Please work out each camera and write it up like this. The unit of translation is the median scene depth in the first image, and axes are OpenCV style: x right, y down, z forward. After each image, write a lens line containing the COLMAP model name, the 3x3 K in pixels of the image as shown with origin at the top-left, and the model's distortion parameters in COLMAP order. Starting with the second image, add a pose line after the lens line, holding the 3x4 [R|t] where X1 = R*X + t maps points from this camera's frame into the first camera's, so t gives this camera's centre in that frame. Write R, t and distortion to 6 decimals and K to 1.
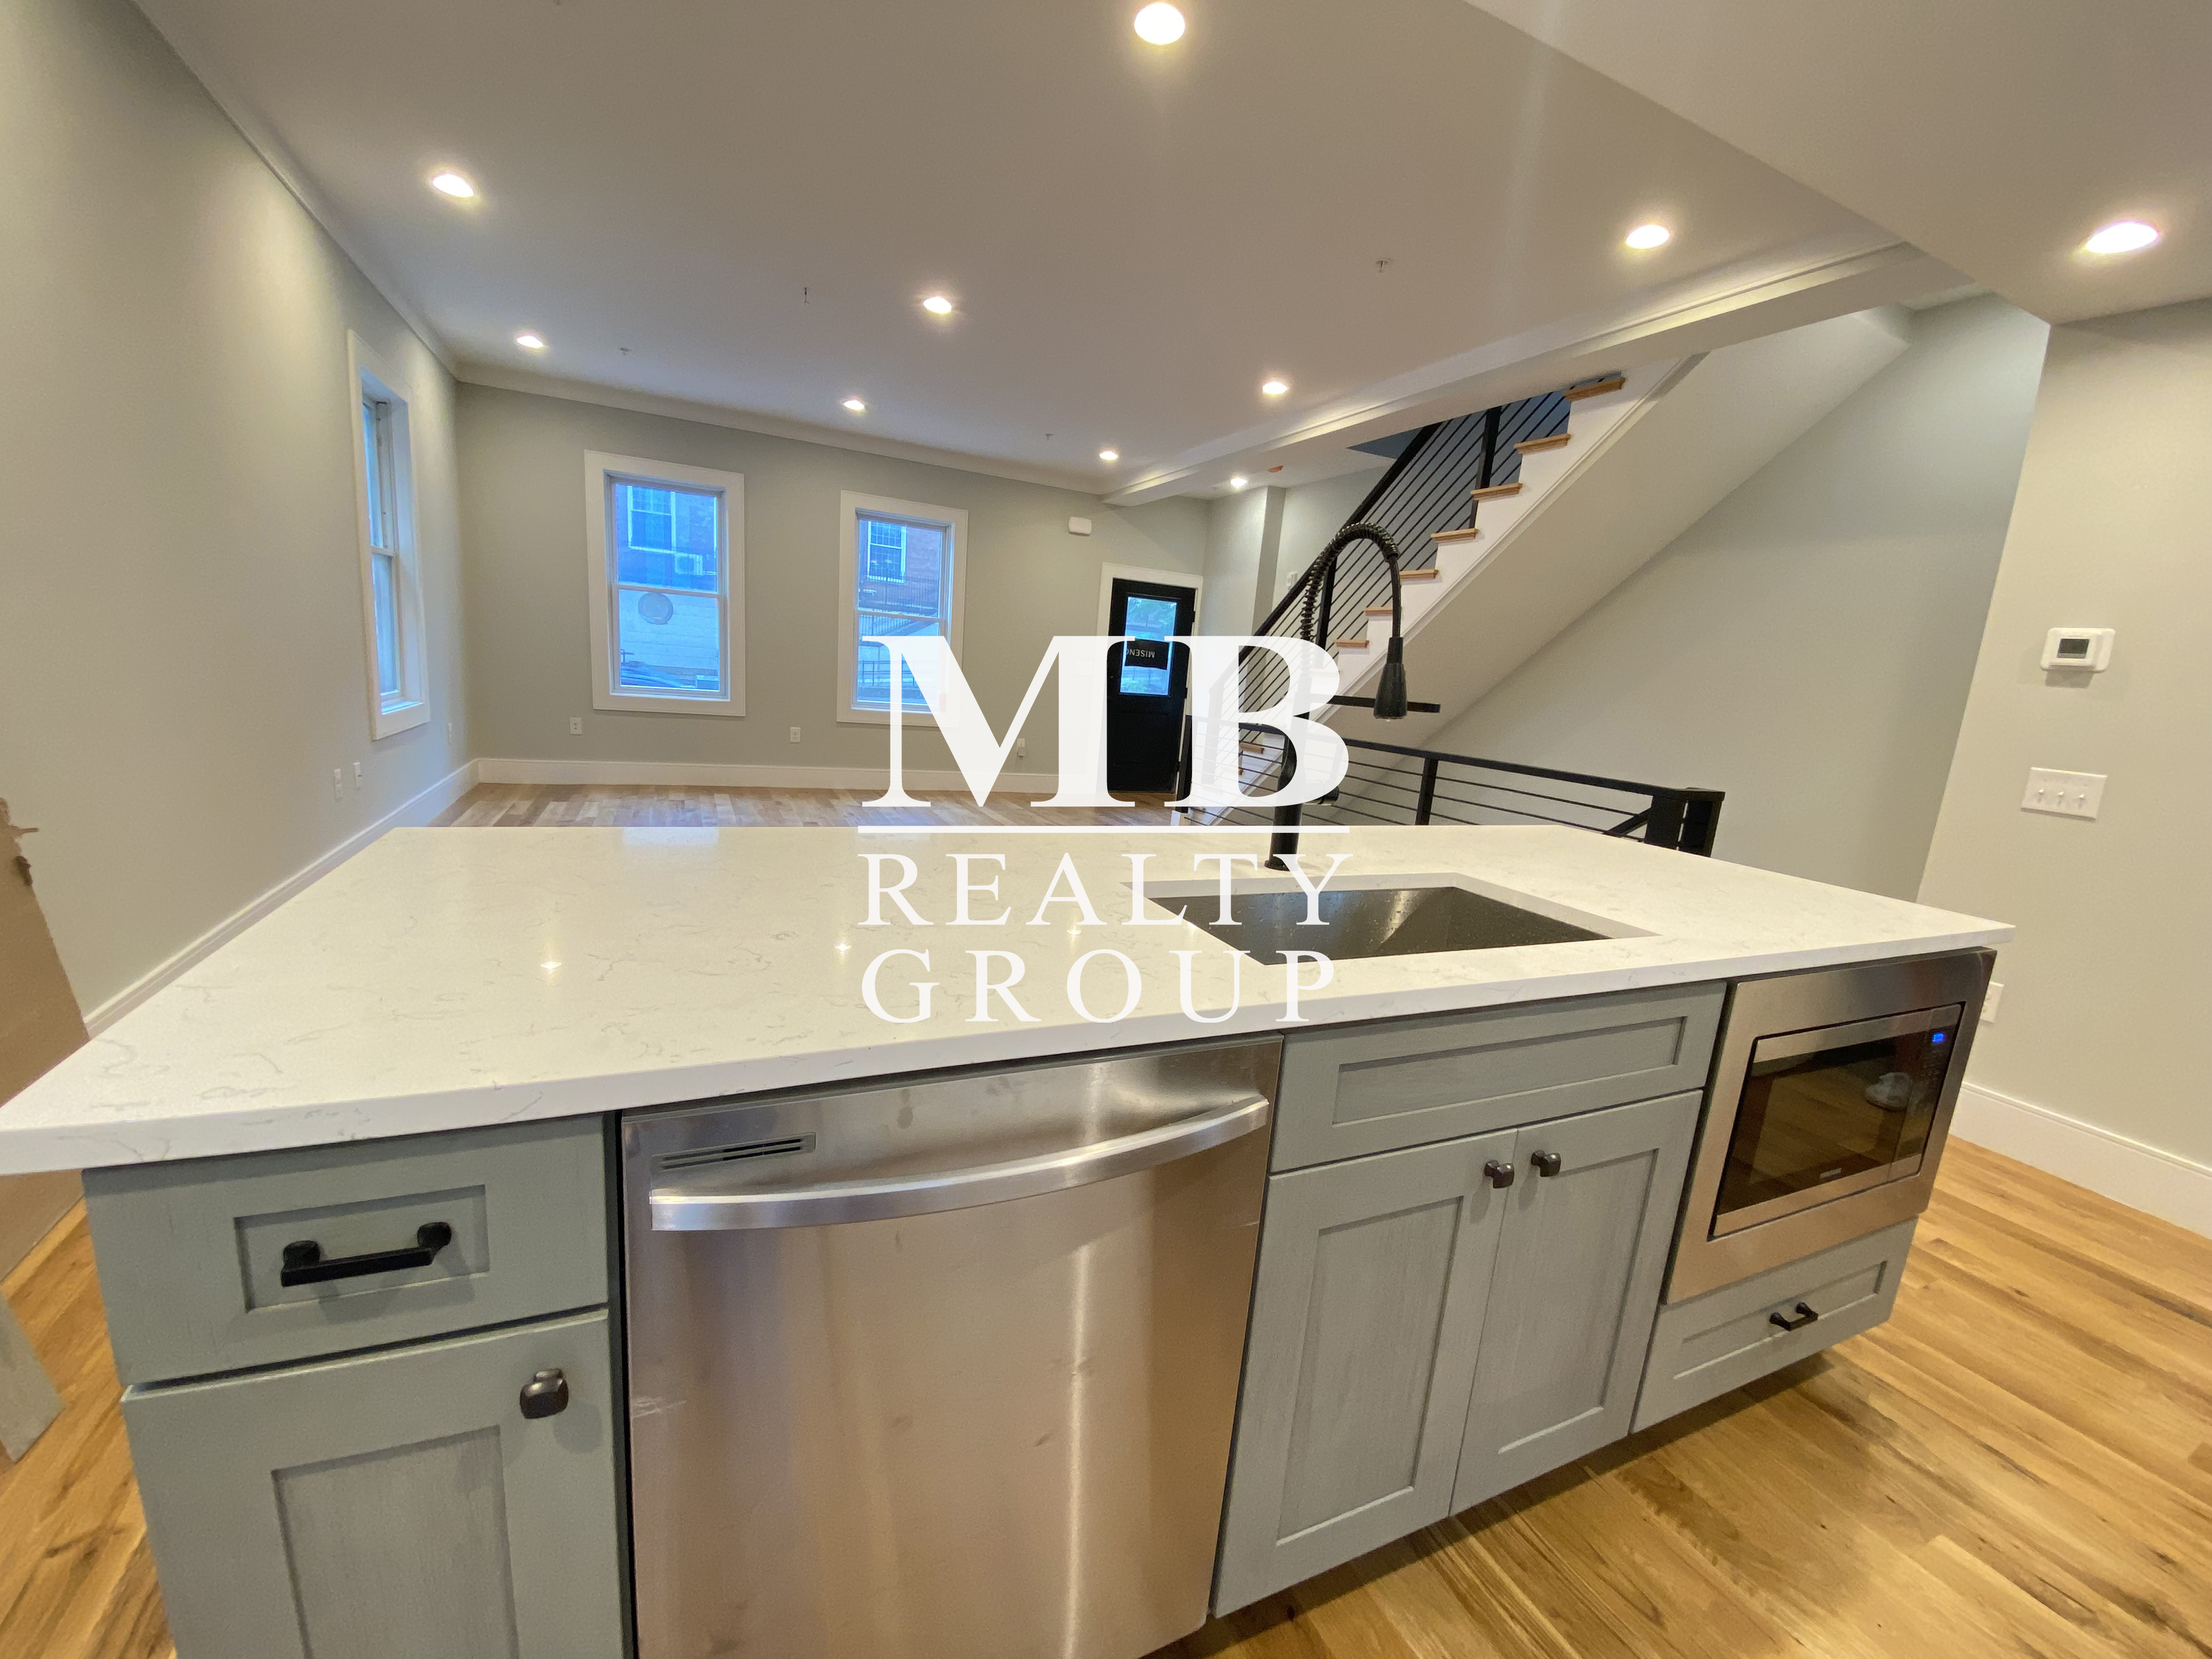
lens RADIAL K [[891.0, 0, 1103.8], [0, 891.0, 843.7], [0, 0, 1]] dist [0.001483, -0.012560]
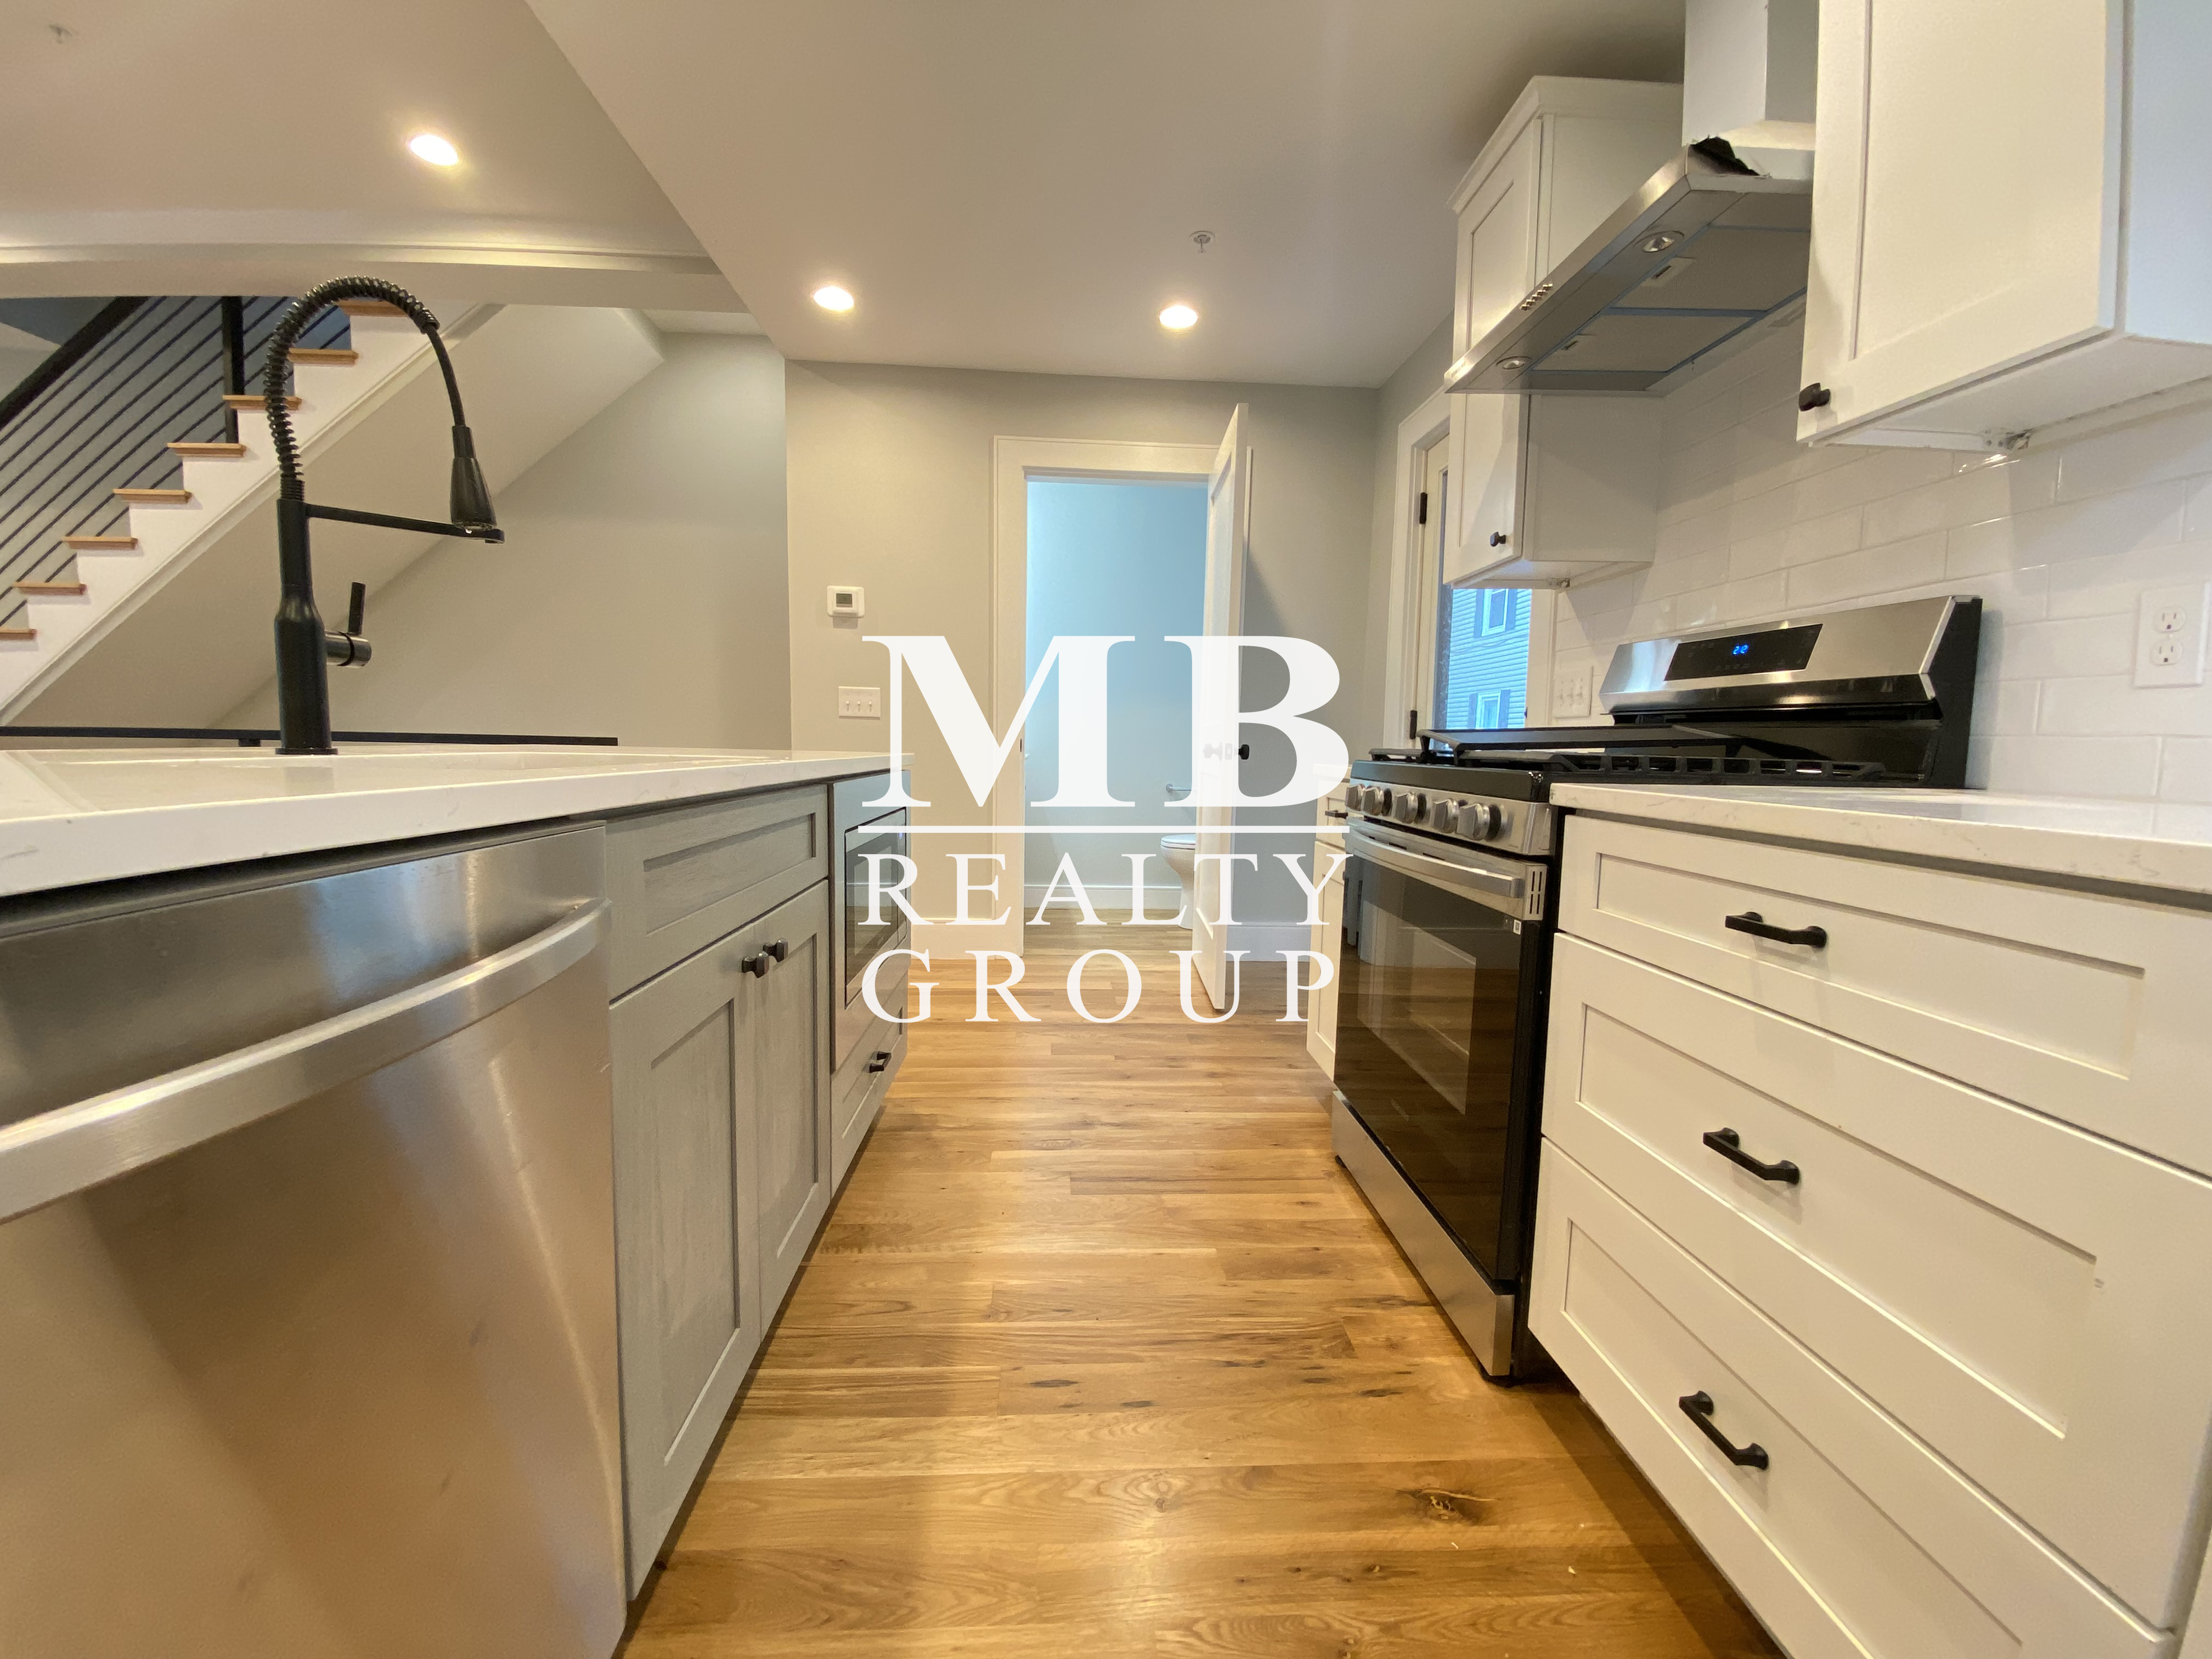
lens RADIAL K [[891.0, 0, 1112.8], [0, 891.0, 836.7], [0, 0, 1]] dist [0.001483, -0.012560]
pose [[0.357768, -0.165615, 0.919007, -0.083267], [0.182783, 0.977530, 0.105005, 0.047919], [-0.915747, 0.130411, 0.380000, 0.051591]]
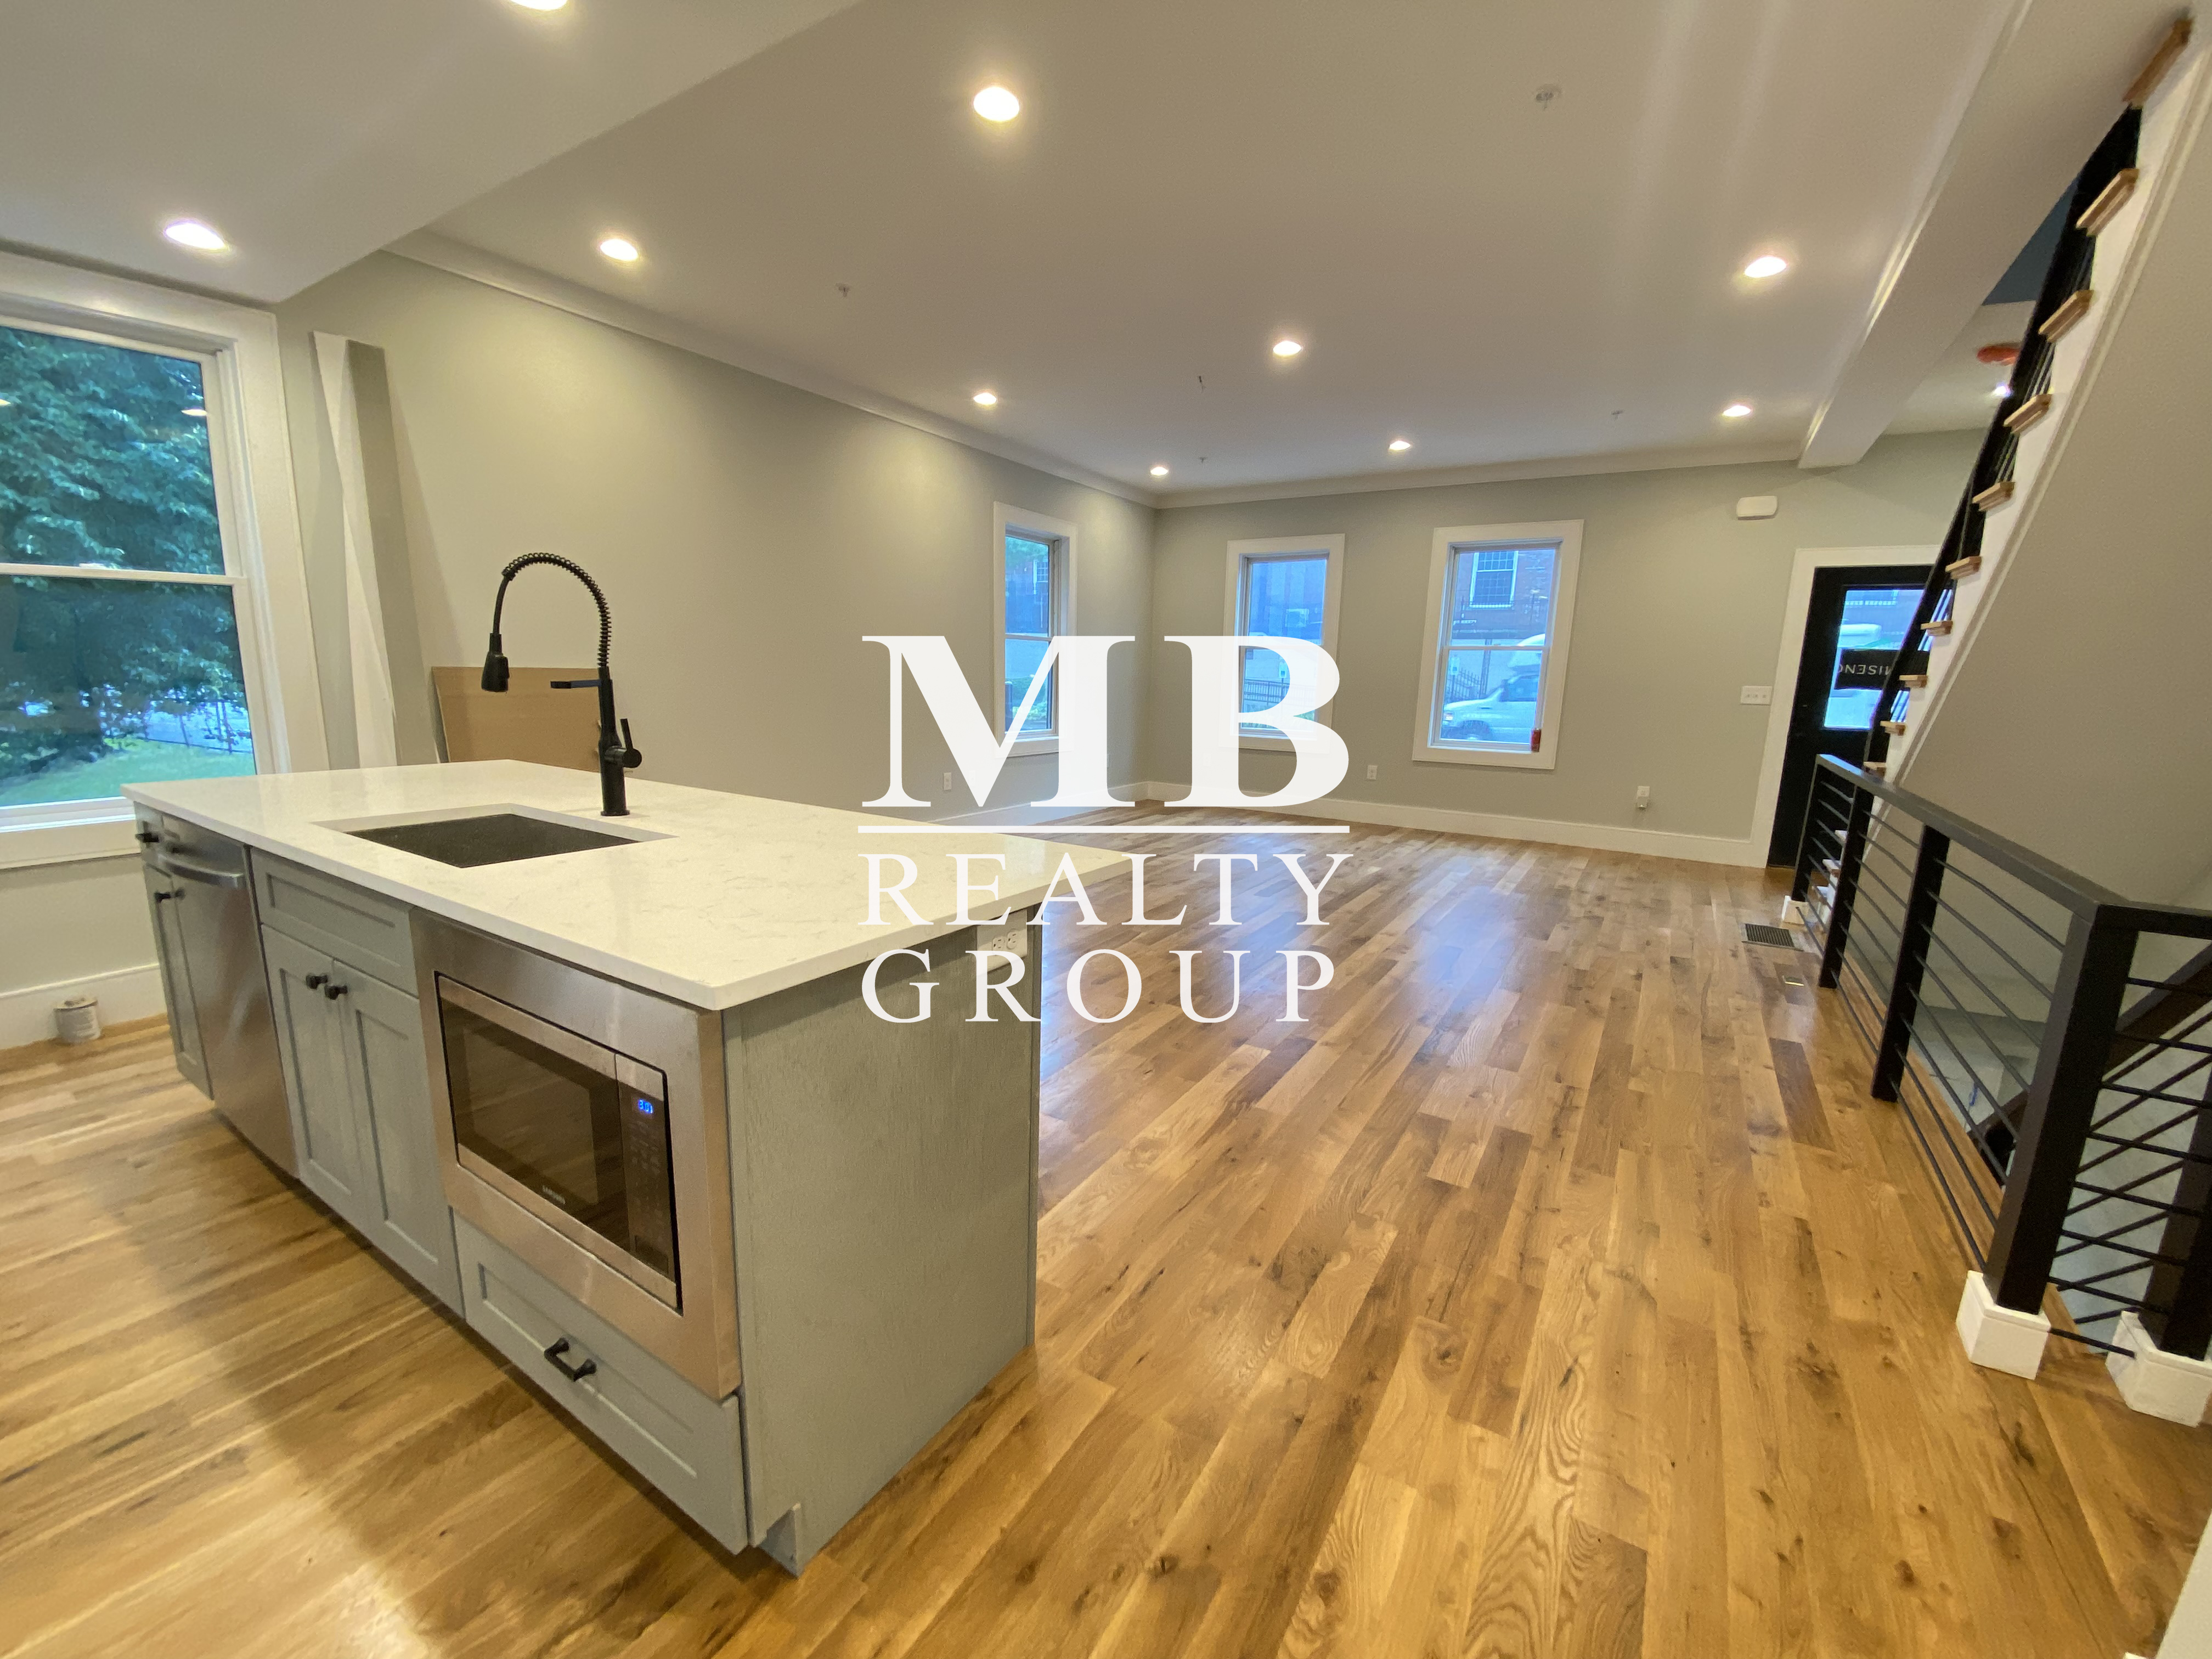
lens RADIAL K [[891.0, 0, 1095.6], [0, 891.0, 840.2], [0, 0, 1]] dist [0.001483, -0.012560]
pose [[0.534852, 0.087714, -0.840380, 0.606550], [-0.144640, 0.989421, 0.011215, -0.017877], [0.832474, 0.115554, 0.541881, 0.314357]]
